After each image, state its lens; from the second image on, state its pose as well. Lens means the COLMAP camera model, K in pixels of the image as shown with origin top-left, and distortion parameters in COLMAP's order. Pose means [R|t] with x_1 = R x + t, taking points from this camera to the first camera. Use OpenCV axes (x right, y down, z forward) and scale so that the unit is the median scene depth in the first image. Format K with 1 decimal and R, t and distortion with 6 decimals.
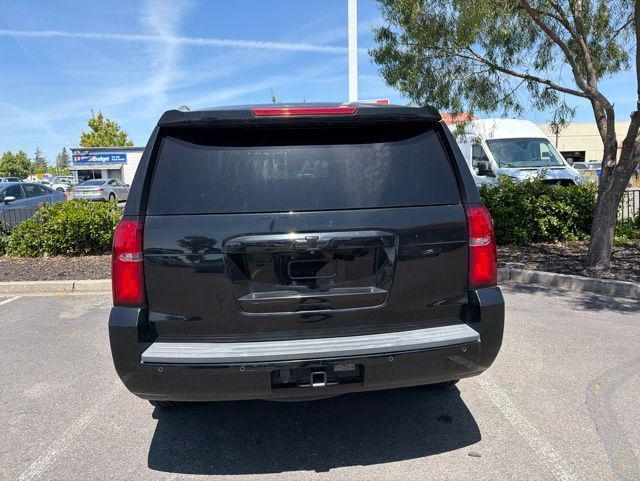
lens RADIAL K [[453.9, 0, 330.8], [0, 453.9, 251.8], [0, 0, 1]] dist [0.016833, -0.022203]
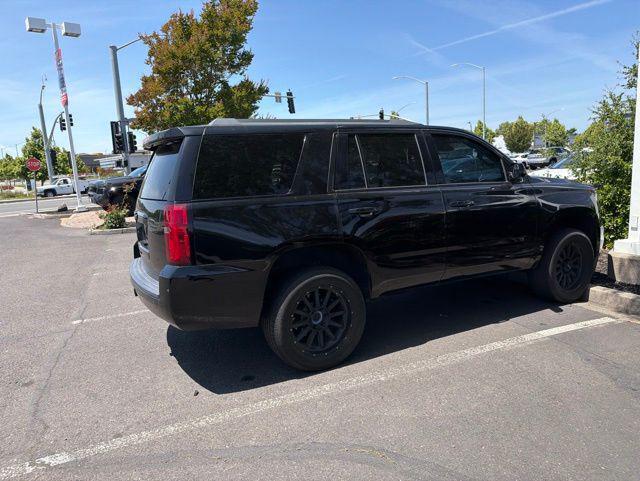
lens RADIAL K [[453.9, 0, 320.1], [0, 453.9, 261.1], [0, 0, 1]] dist [0.016833, -0.022203]
pose [[0.370540, 0.195229, -0.908067, 1.360142], [-0.108218, 0.980076, 0.166552, -0.162017], [0.922490, 0.036555, 0.384285, 0.702954]]
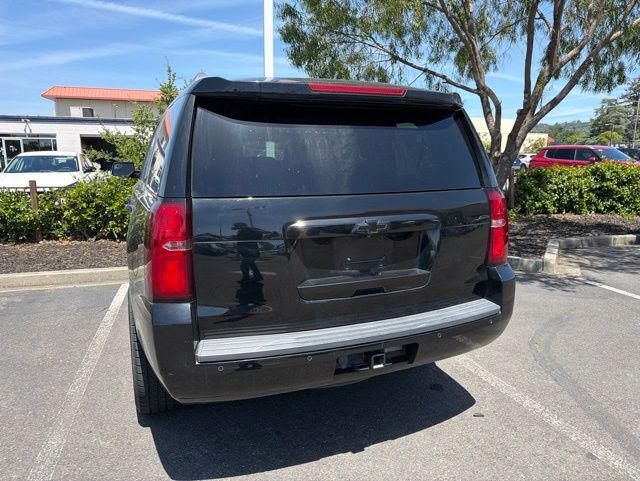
lens RADIAL K [[453.9, 0, 329.3], [0, 453.9, 257.5], [0, 0, 1]] dist [0.016833, -0.022203]
pose [[0.953243, -0.035025, 0.300168, -0.305938], [0.020546, 0.998474, 0.051259, -0.003210], [-0.301505, -0.042695, 0.952508, 0.057232]]
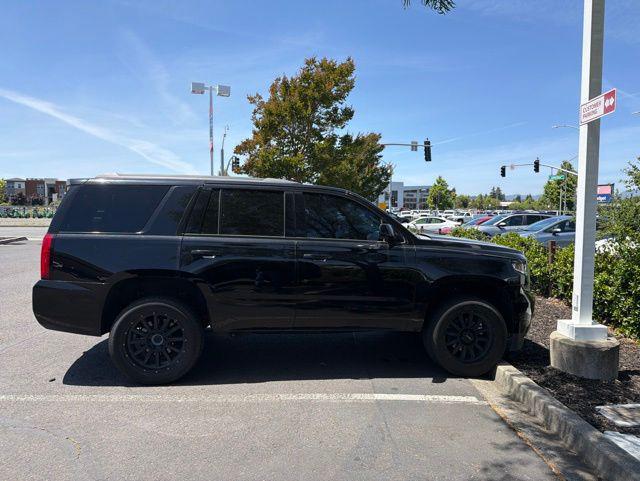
lens RADIAL K [[453.9, 0, 320.9], [0, 453.9, 259.0], [0, 0, 1]] dist [0.016833, -0.022203]
pose [[0.010550, 0.126829, -0.991868, 1.694980], [-0.176890, 0.976517, 0.122985, -0.330376], [0.984174, 0.174154, 0.032737, 1.603078]]
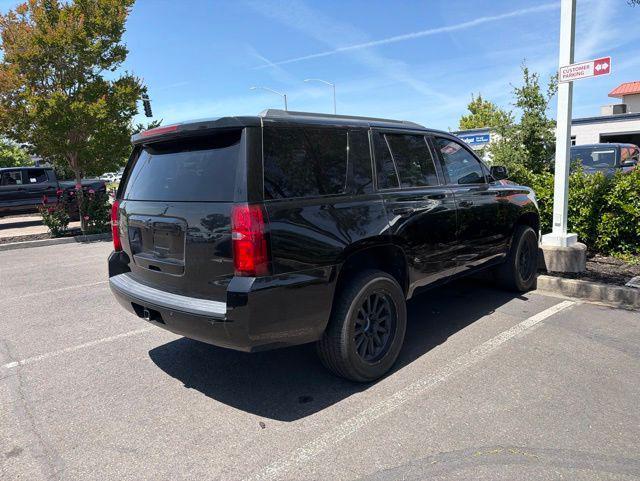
lens RADIAL K [[453.9, 0, 322.2], [0, 453.9, 261.9], [0, 0, 1]] dist [0.016833, -0.022203]
pose [[0.654324, 0.147782, -0.741633, 1.030690], [-0.095979, 0.989017, 0.112398, -0.083259], [0.750098, -0.002364, 0.661322, 0.316230]]
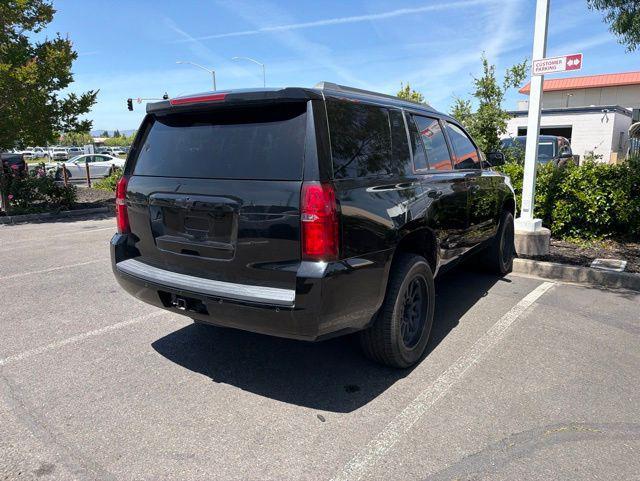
lens RADIAL K [[453.9, 0, 322.5], [0, 453.9, 255.5], [0, 0, 1]] dist [0.016833, -0.022203]
pose [[0.771858, 0.160268, -0.615263, 0.790265], [-0.112956, 0.986880, 0.115364, -0.047025], [0.625680, -0.019547, 0.779835, 0.152909]]
